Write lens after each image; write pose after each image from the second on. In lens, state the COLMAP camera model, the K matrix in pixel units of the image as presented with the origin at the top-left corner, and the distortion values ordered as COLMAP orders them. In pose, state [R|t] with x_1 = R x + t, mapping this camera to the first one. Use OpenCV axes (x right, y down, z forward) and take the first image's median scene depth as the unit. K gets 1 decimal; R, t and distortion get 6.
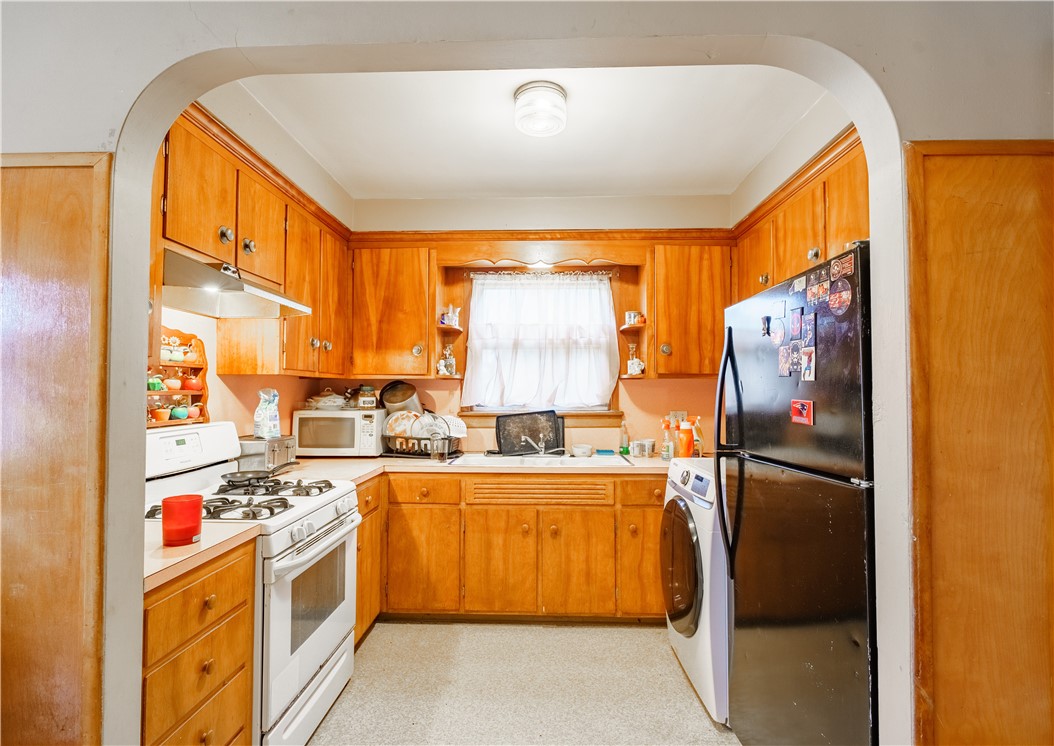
lens RADIAL K [[528.3, 0, 528.8], [0, 528.3, 376.5], [0, 0, 1]] dist [0.028333, -0.000067]
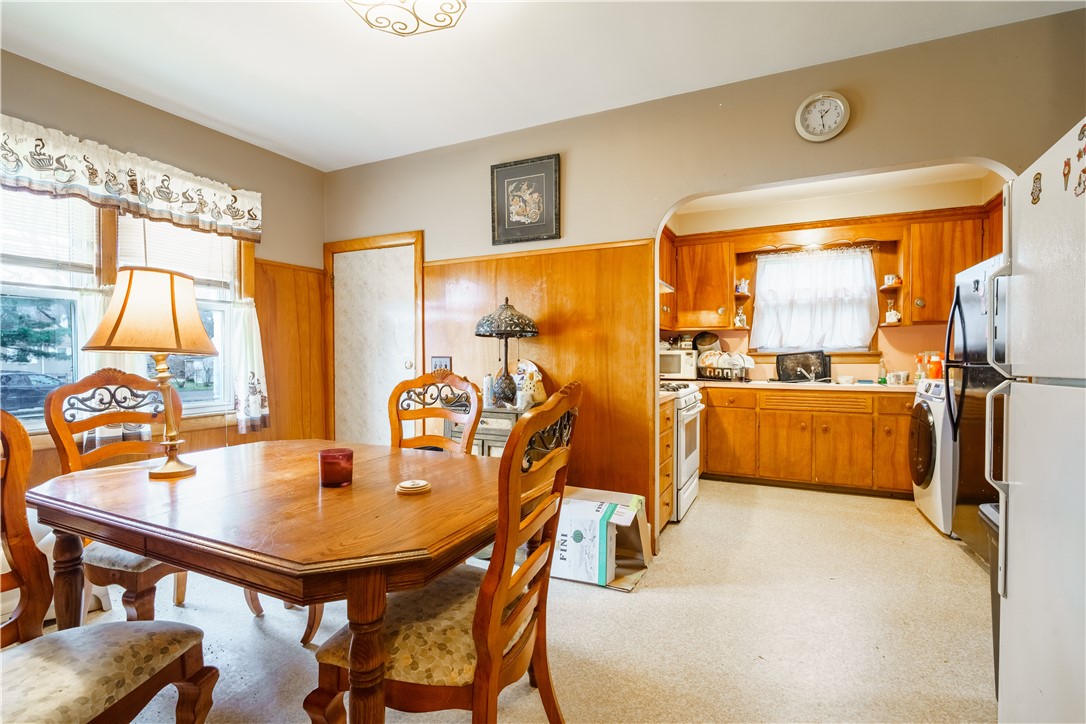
lens RADIAL K [[514.1, 0, 541.1], [0, 514.1, 363.5], [0, 0, 1]] dist [0.002153, -0.003201]
pose [[0.913419, 0.003654, -0.407004, -0.082082], [0.014133, 0.999072, 0.040688, 0.034566], [0.406775, -0.042918, 0.912520, -0.562962]]
